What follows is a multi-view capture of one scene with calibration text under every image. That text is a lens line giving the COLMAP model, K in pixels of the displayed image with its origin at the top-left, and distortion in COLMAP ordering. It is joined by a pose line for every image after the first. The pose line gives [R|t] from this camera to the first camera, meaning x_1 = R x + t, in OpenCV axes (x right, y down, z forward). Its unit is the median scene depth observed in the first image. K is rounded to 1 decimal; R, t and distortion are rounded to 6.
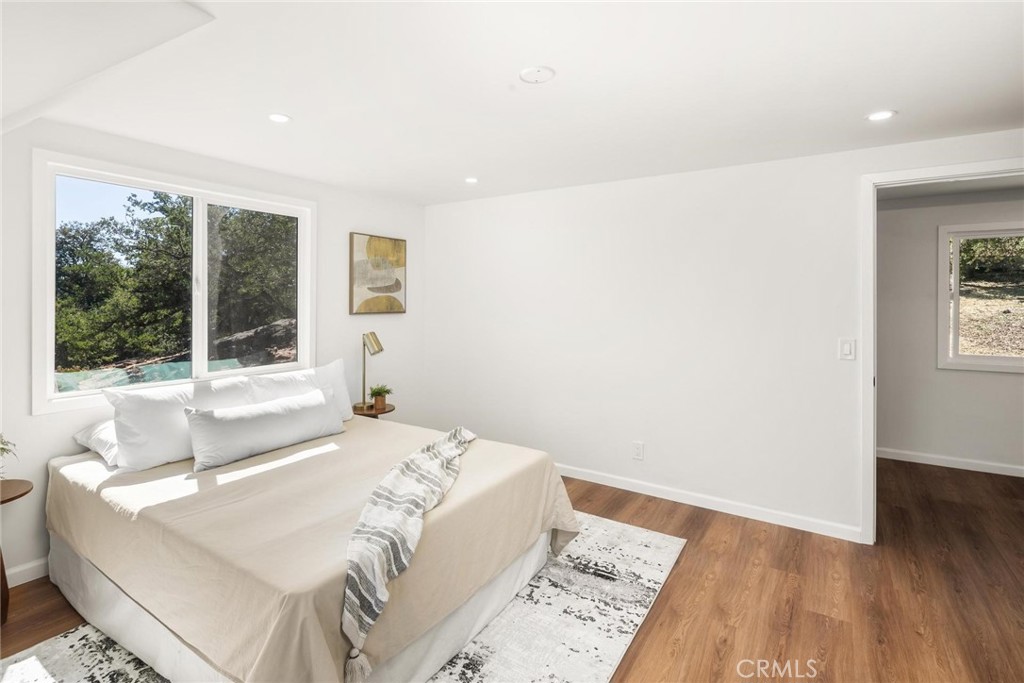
lens RADIAL K [[498.9, 0, 503.5], [0, 498.9, 305.3], [0, 0, 1]] dist [0.002030, -0.002956]
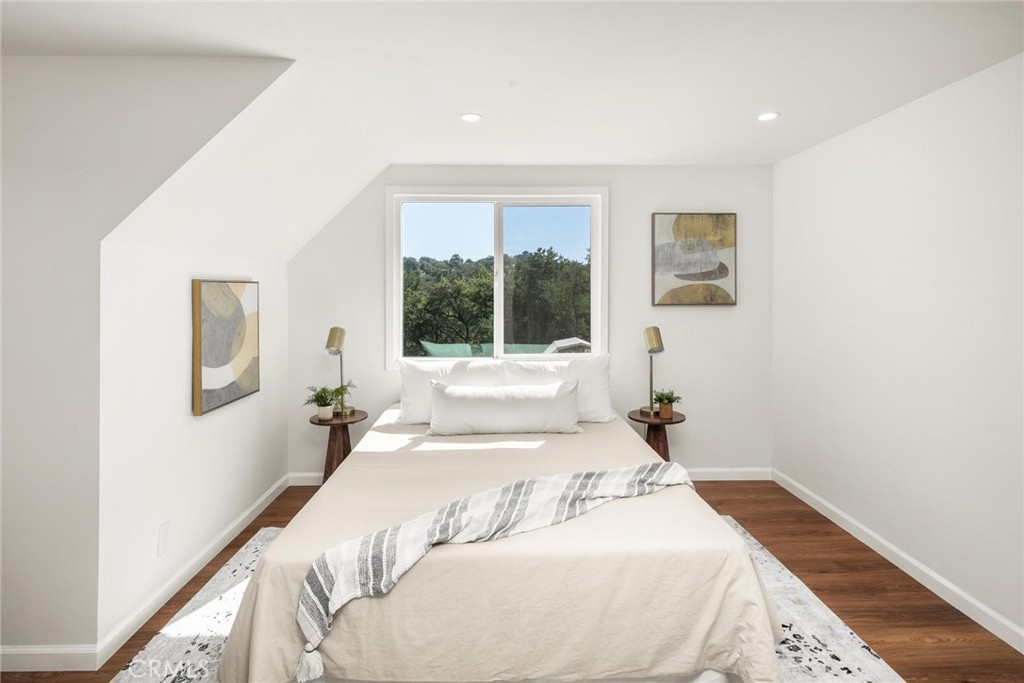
lens RADIAL K [[498.9, 0, 507.5], [0, 498.9, 291.2], [0, 0, 1]] dist [0.002030, -0.002956]
pose [[0.572284, -0.003015, -0.820050, 0.292009], [-0.002475, 0.999982, -0.005404, -0.002210], [0.820052, 0.005122, 0.572267, 0.296885]]
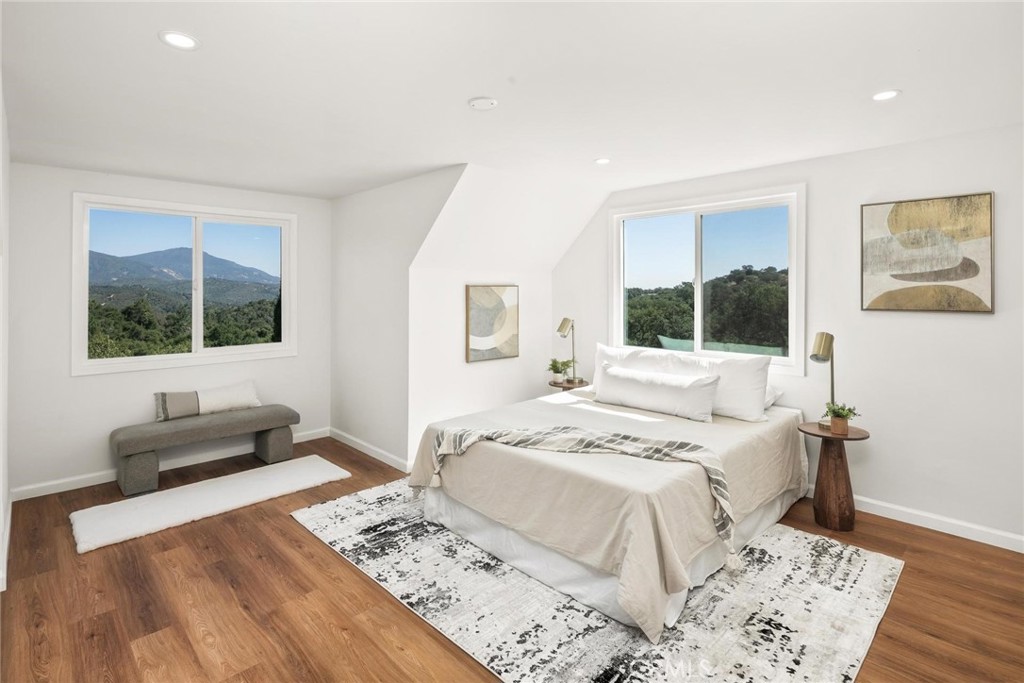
lens RADIAL K [[498.9, 0, 503.0], [0, 498.9, 291.6], [0, 0, 1]] dist [0.002030, -0.002956]
pose [[-0.221844, 0.000843, -0.975082, 0.615263], [-0.009383, 0.999951, 0.002999, -0.008822], [0.975037, 0.009814, -0.221825, 0.665918]]
